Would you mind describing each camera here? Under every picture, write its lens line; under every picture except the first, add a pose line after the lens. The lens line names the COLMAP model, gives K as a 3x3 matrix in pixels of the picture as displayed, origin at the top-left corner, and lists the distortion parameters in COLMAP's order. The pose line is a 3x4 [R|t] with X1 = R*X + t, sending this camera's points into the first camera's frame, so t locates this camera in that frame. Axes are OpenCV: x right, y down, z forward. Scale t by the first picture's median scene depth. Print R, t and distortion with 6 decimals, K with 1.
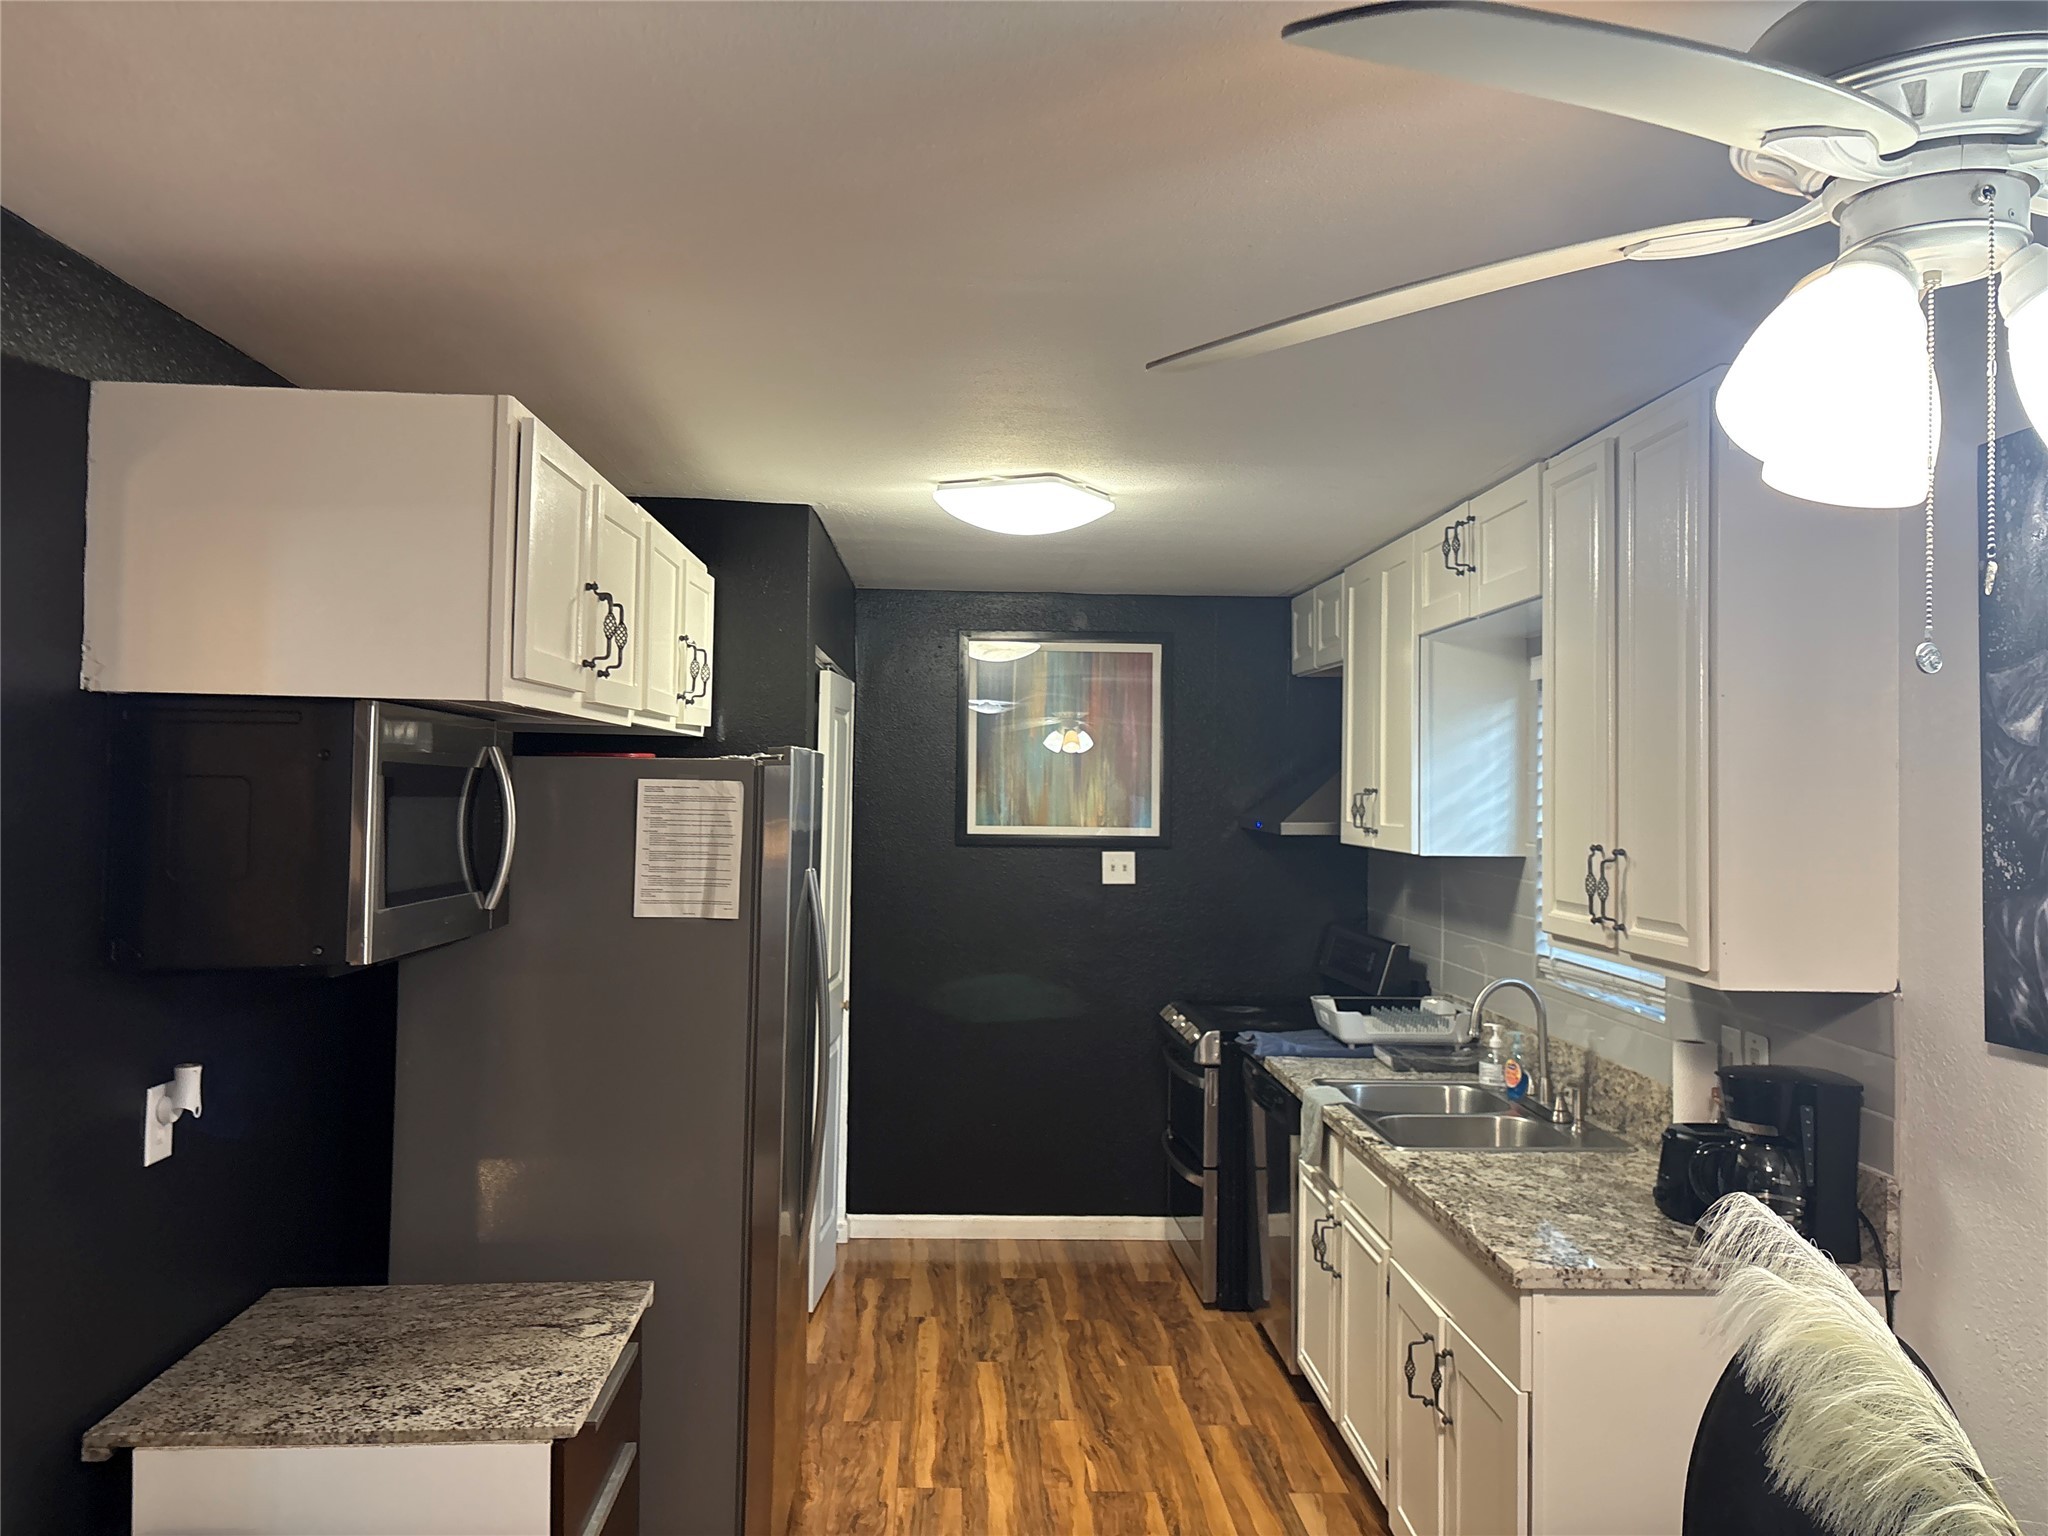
lens RADIAL K [[1502.7, 0, 1028.5], [0, 1502.7, 804.8], [0, 0, 1]] dist [0.065054, -0.077529]
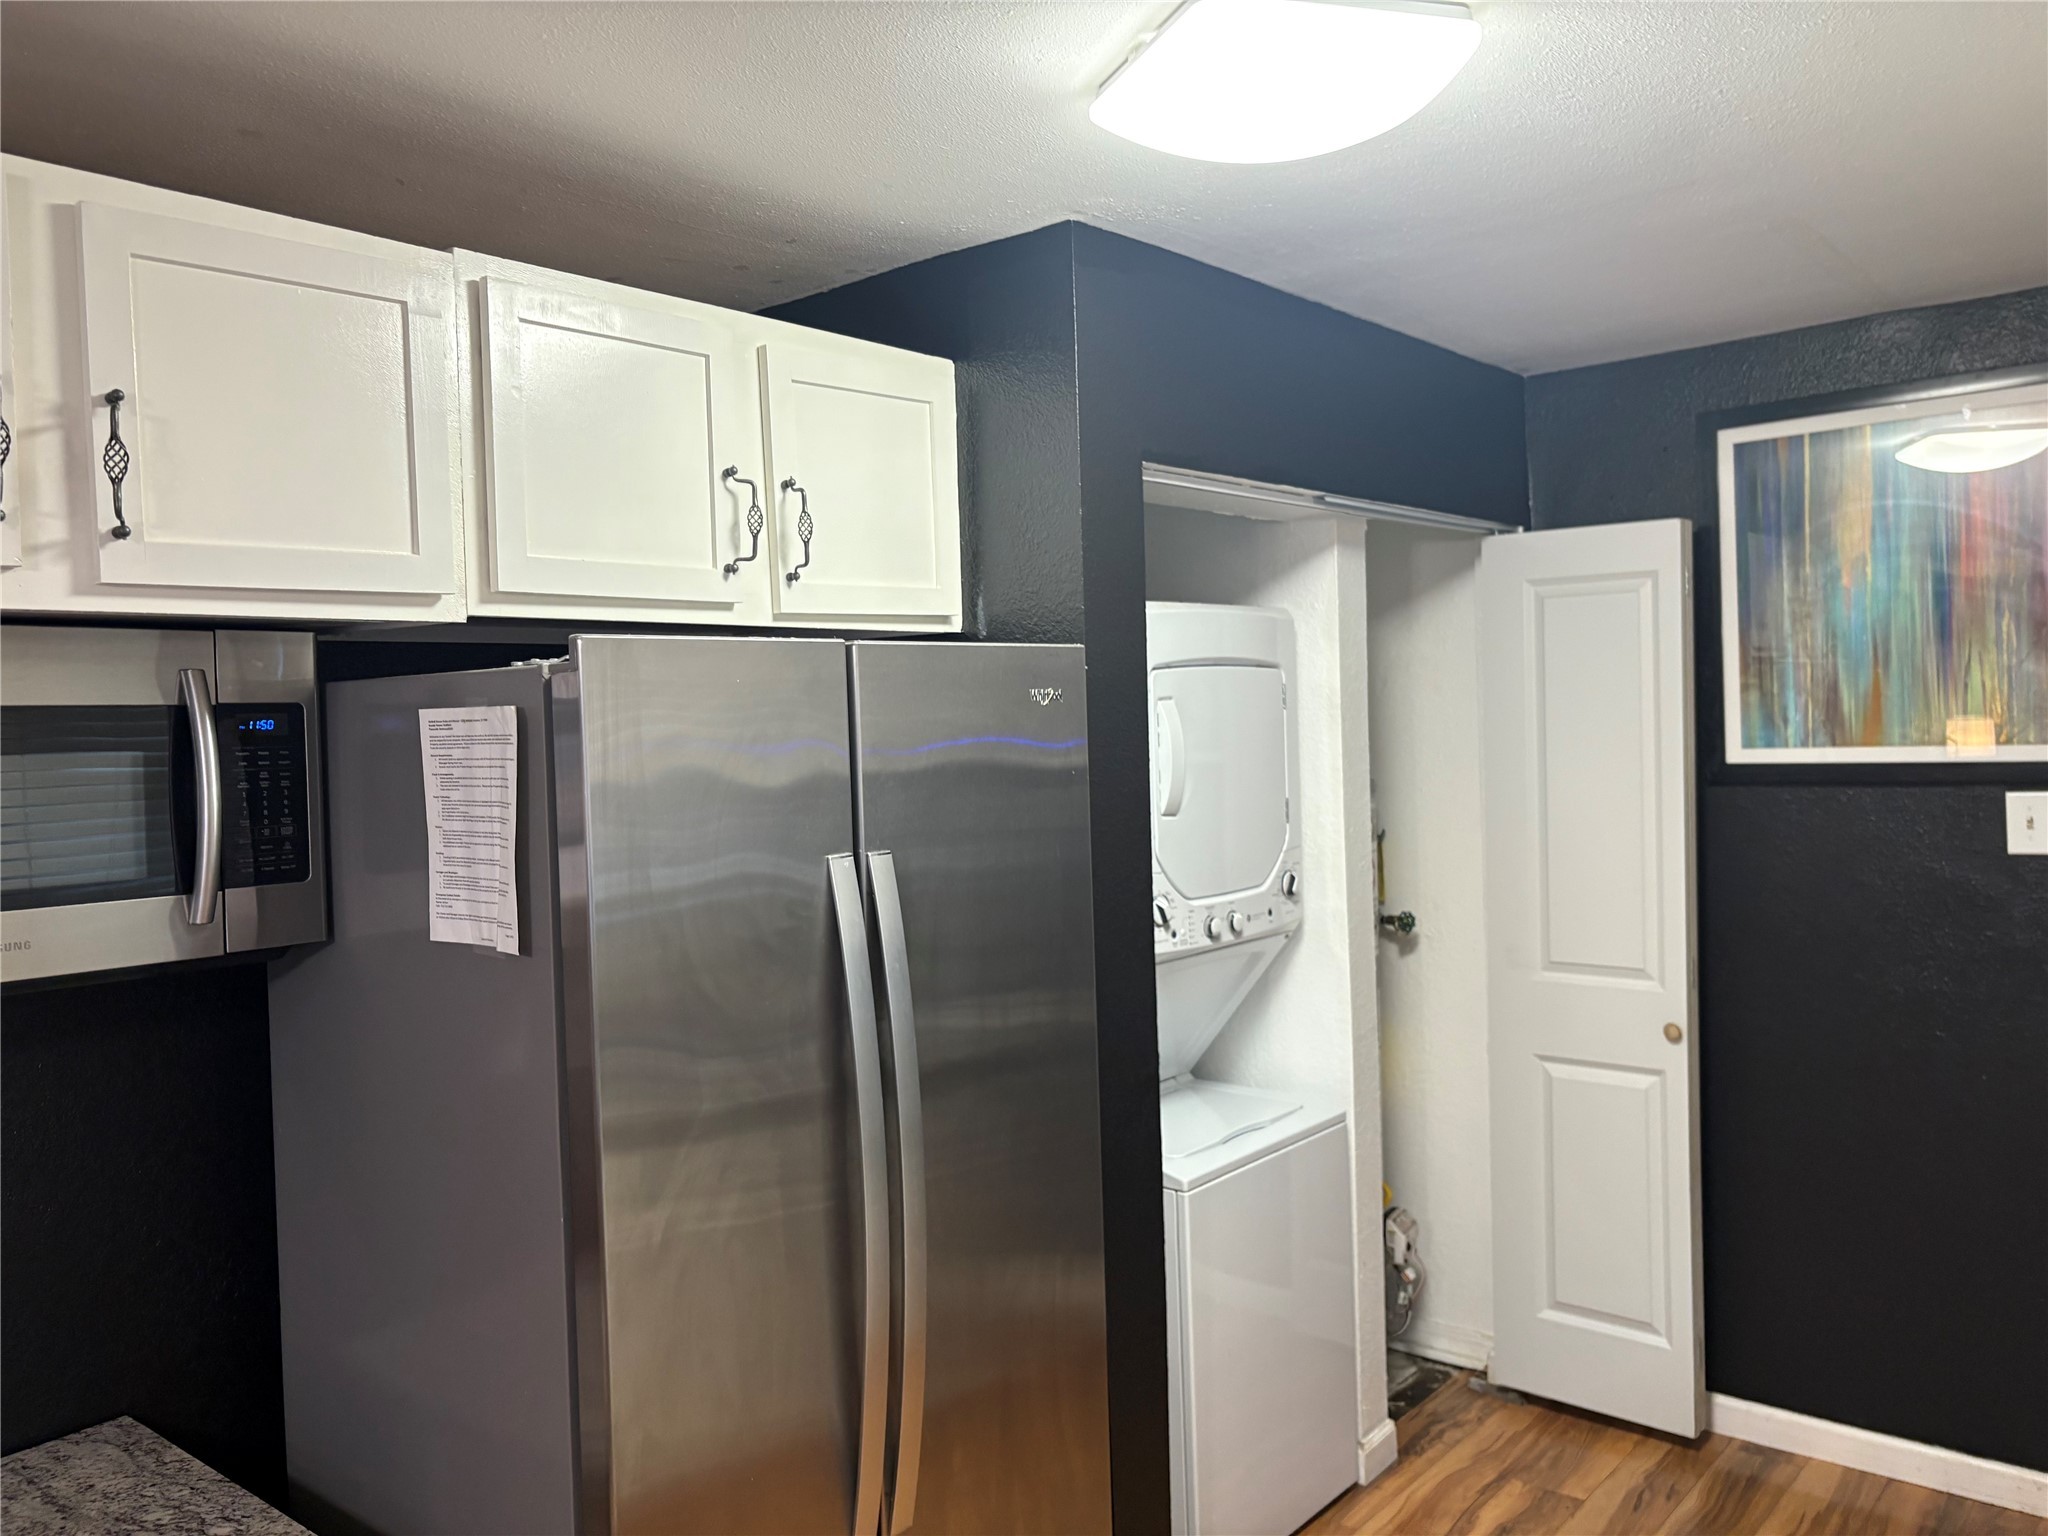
lens RADIAL K [[1553.3, 0, 1062.9], [0, 1553.3, 759.9], [0, 0, 1]] dist [0.001746, 0.001282]
pose [[0.735321, -0.019131, -0.677448, 0.248591], [0.035605, 0.999312, 0.010427, 0.003874], [0.676783, -0.031788, 0.735496, 0.522660]]
